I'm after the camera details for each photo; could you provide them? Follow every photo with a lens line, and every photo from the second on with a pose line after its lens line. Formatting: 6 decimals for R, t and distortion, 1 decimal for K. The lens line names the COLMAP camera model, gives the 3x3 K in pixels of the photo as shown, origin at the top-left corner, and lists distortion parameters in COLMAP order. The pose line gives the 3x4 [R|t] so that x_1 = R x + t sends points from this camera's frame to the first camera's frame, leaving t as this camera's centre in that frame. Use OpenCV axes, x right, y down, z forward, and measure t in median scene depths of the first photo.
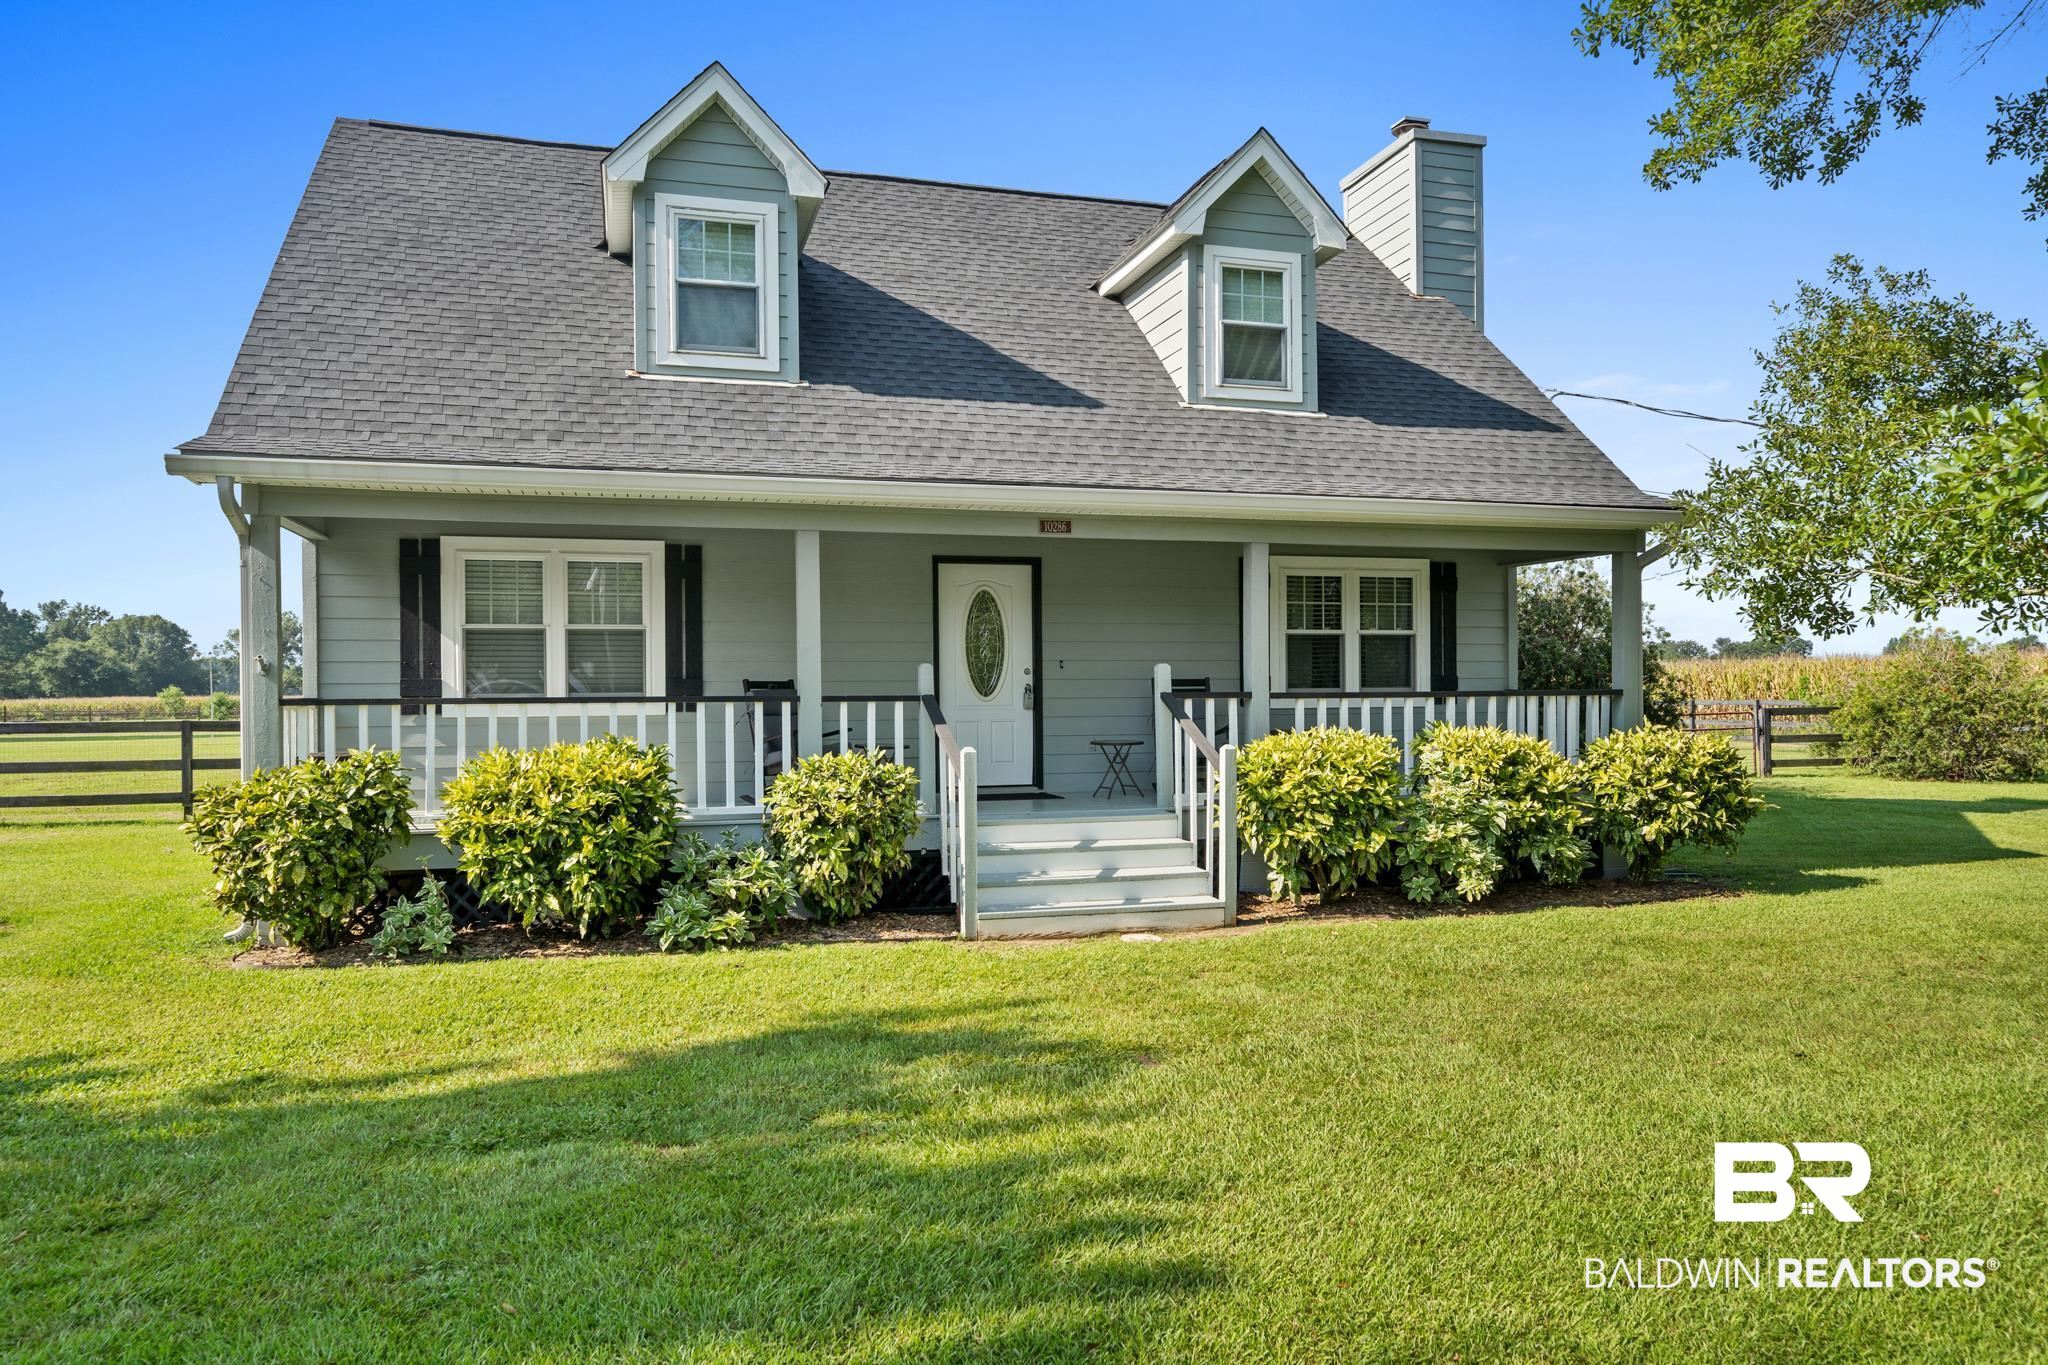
lens RADIAL K [[1413.8, 0, 1020.6], [0, 1413.8, 686.1], [0, 0, 1]] dist [0.003841, 0.001638]
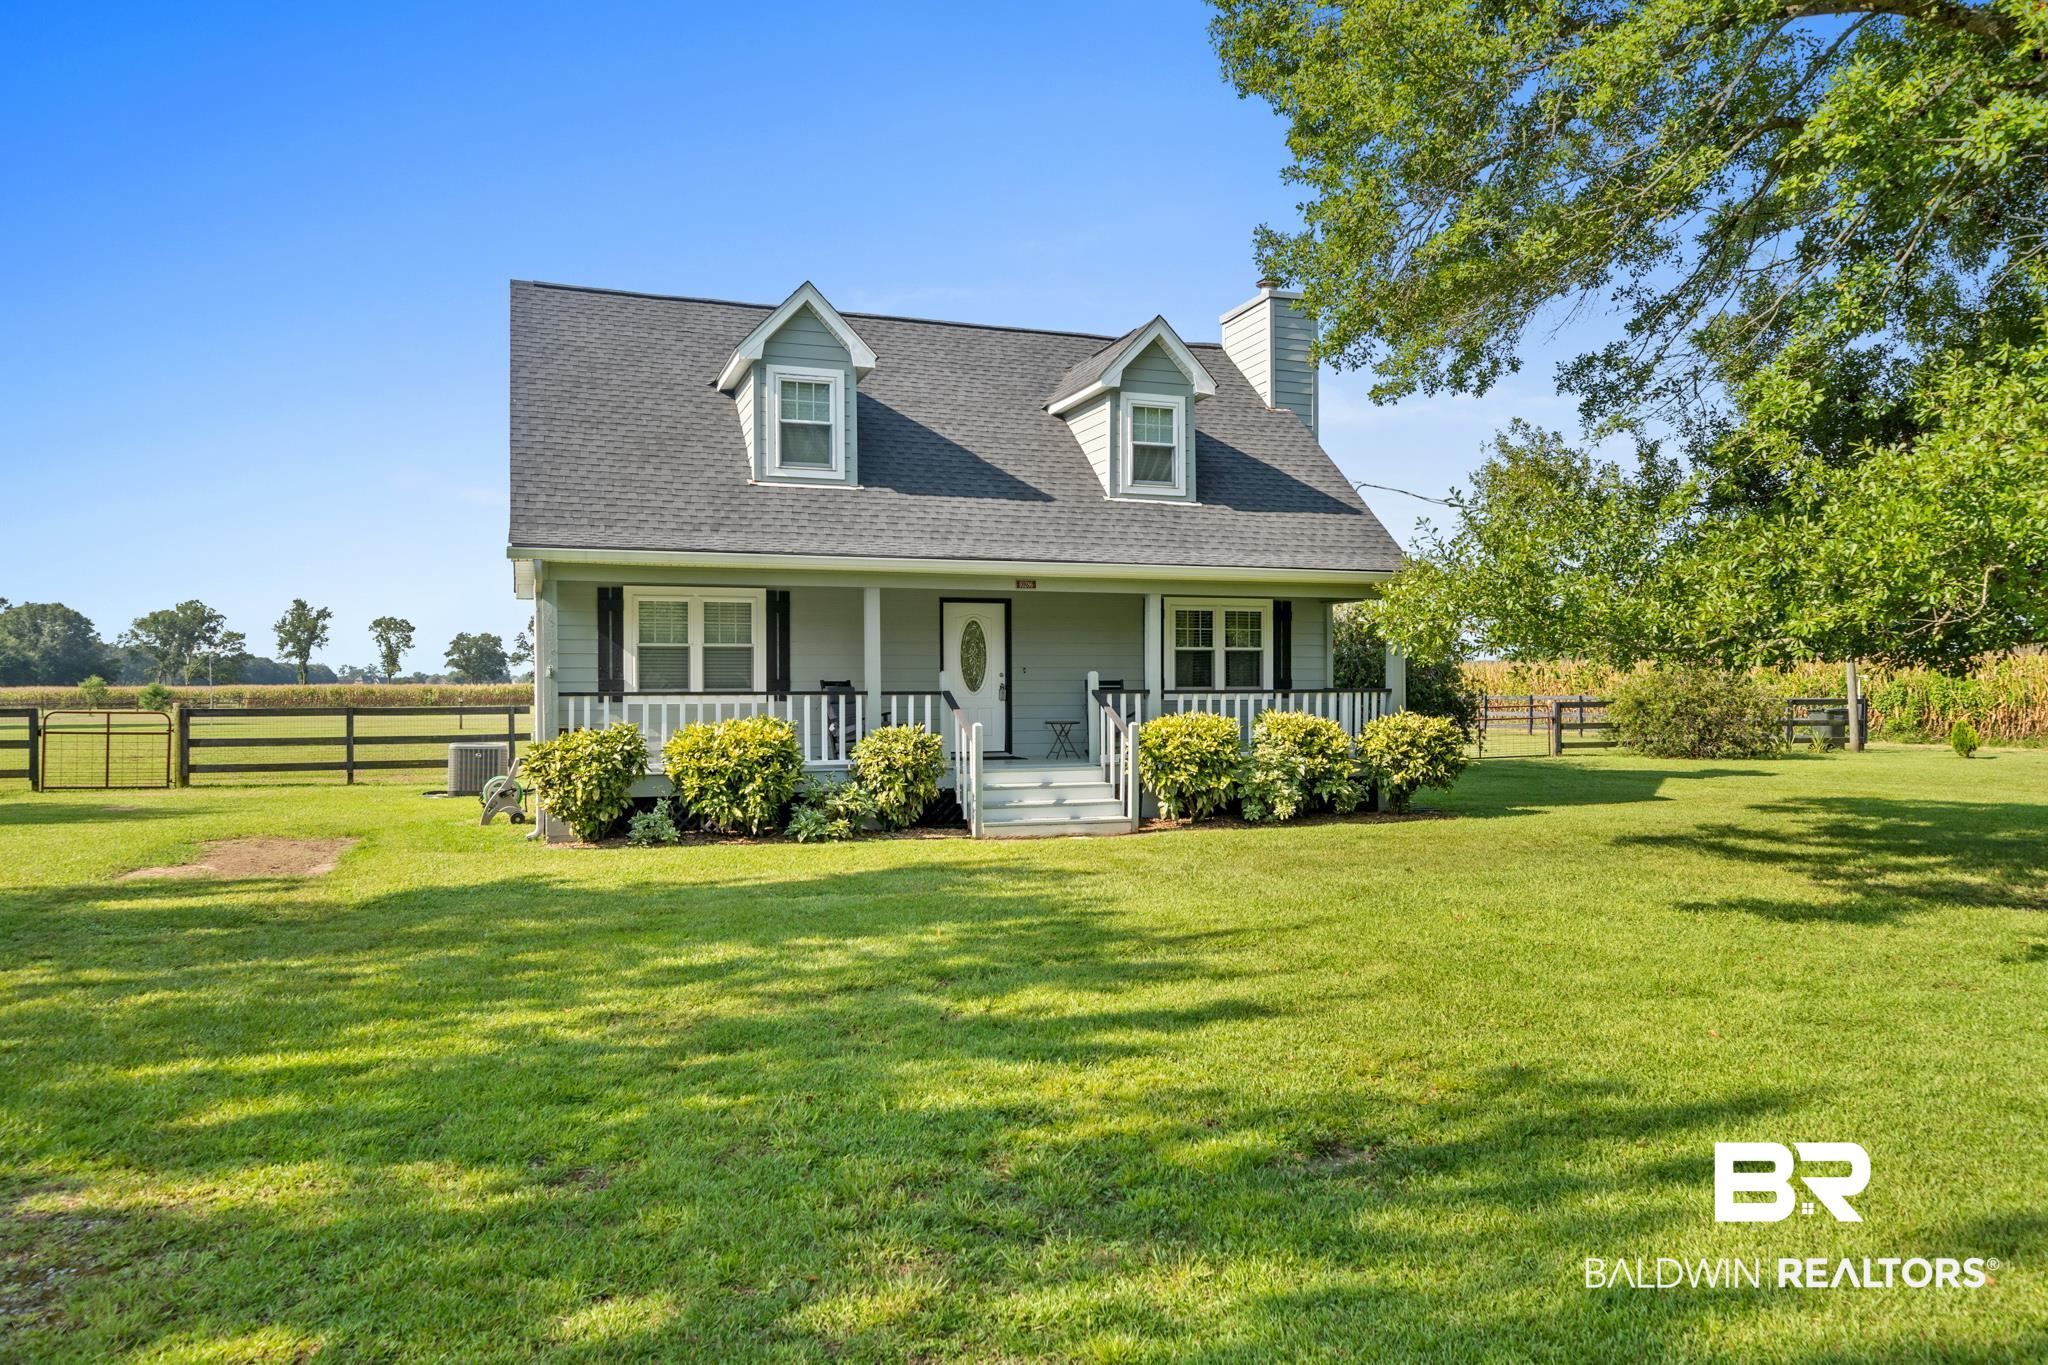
lens RADIAL K [[1413.8, 0, 1024.4], [0, 1413.8, 678.7], [0, 0, 1]] dist [0.003841, 0.001638]
pose [[0.998135, 0.004189, 0.060905, -0.068848], [-0.004172, 0.999991, -0.000403, -0.006701], [-0.060906, 0.000148, 0.998144, -0.542095]]
